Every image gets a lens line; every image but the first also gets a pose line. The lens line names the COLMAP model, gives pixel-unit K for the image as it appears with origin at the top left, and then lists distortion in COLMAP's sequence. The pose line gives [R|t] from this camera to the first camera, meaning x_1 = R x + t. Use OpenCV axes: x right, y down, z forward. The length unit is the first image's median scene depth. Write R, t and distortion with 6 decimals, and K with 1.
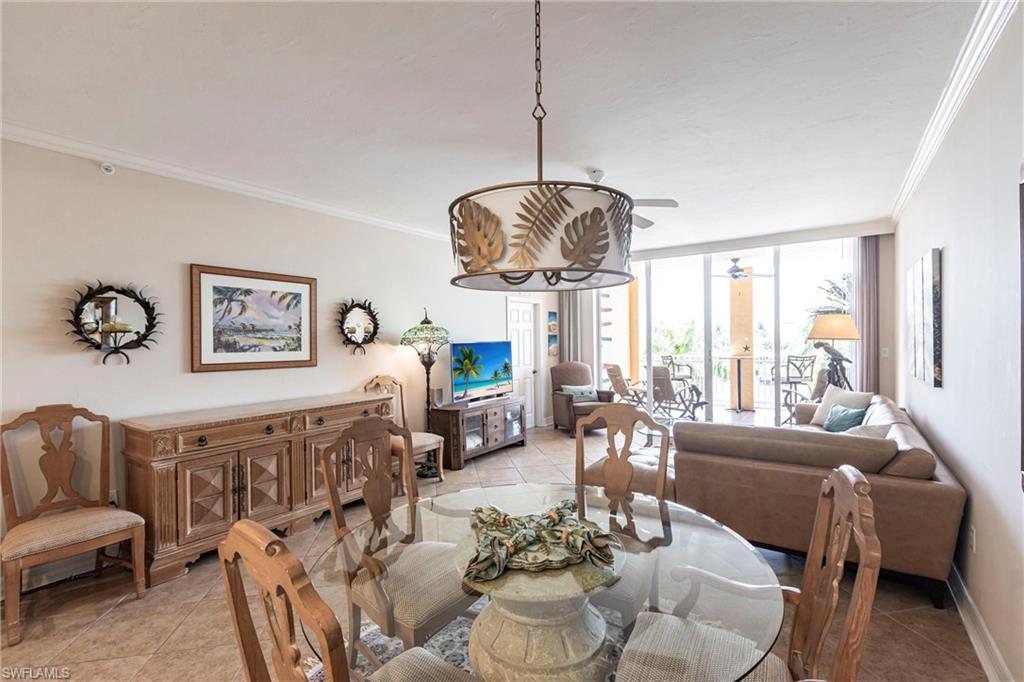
lens RADIAL K [[466.3, 0, 514.4], [0, 466.3, 346.9], [0, 0, 1]] dist [0.011088, -0.001877]
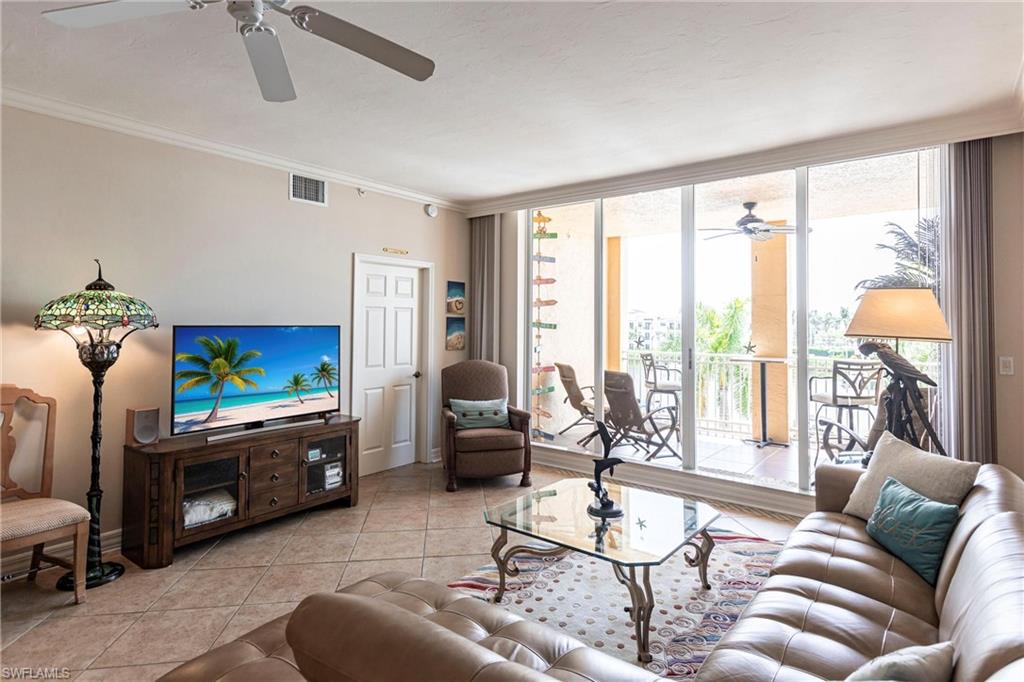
lens RADIAL K [[526.9, 0, 505.9], [0, 526.9, 311.8], [0, 0, 1]] dist [-0.020378, -0.001578]
pose [[0.996083, 0.020449, -0.086024, 0.302818], [-0.023669, 0.999050, -0.036581, -0.012874], [0.085194, 0.038474, 0.995621, 0.399736]]
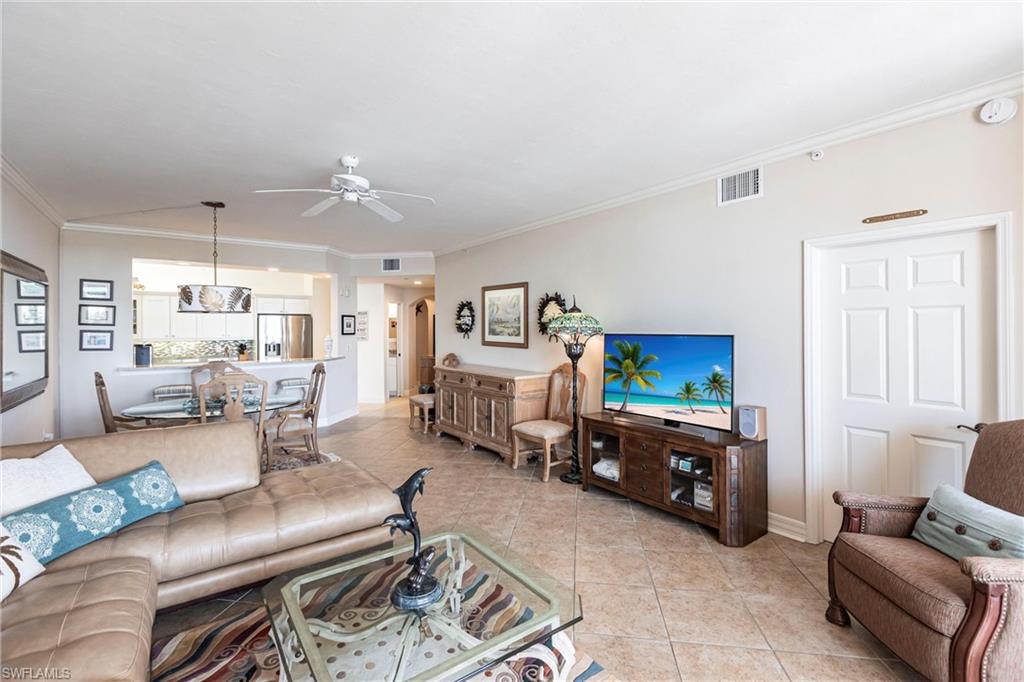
lens RADIAL K [[466.3, 0, 517.0], [0, 466.3, 332.3], [0, 0, 1]] dist [0.011088, -0.001877]
pose [[-0.320642, 0.024707, -0.946878, 0.650048], [-0.008964, 0.999536, 0.029117, -0.033426], [0.947158, 0.017824, -0.320271, 1.080888]]
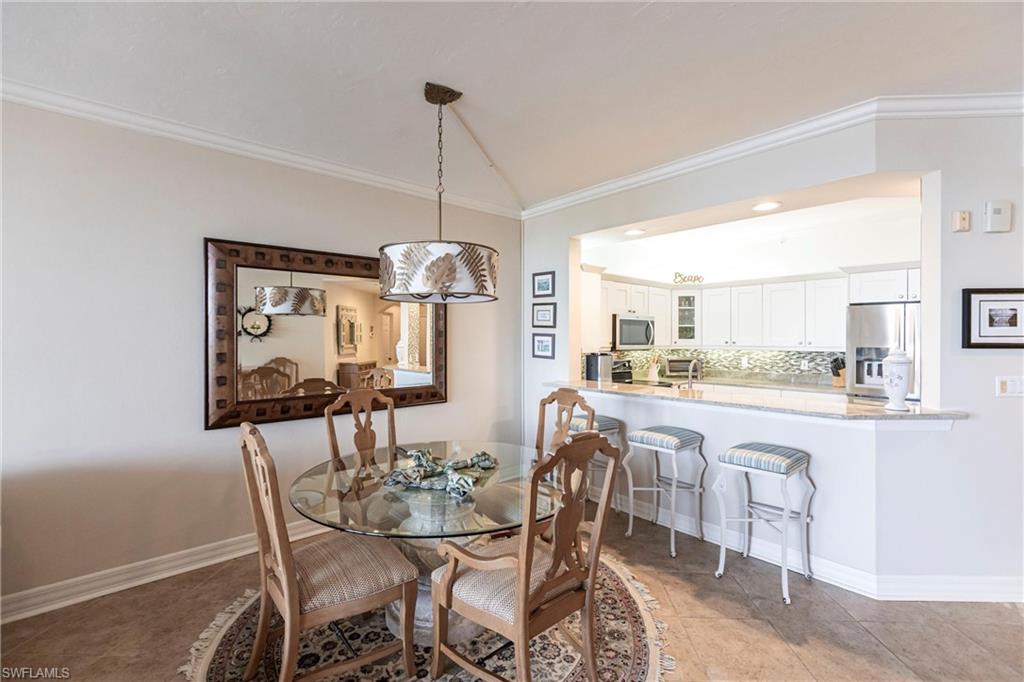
lens RADIAL K [[466.3, 0, 507.8], [0, 466.3, 334.9], [0, 0, 1]] dist [0.011088, -0.001877]
pose [[-0.972401, 0.016026, 0.232767, -0.128722], [0.019519, 0.999729, 0.012711, -0.010423], [-0.232500, 0.016904, -0.972449, 0.726939]]
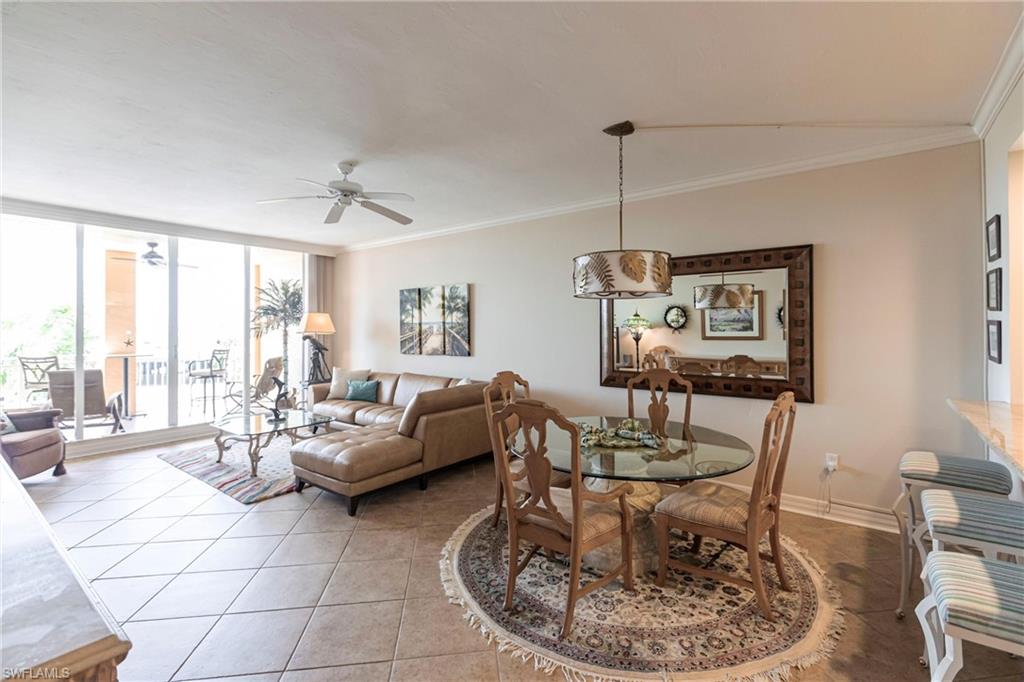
lens RADIAL K [[466.3, 0, 502.2], [0, 466.3, 320.0], [0, 0, 1]] dist [0.011088, -0.001877]
pose [[0.072200, 0.033557, 0.996826, -0.523645], [0.020735, 0.999167, -0.035138, 0.003554], [-0.997175, 0.023206, 0.071444, 0.399787]]
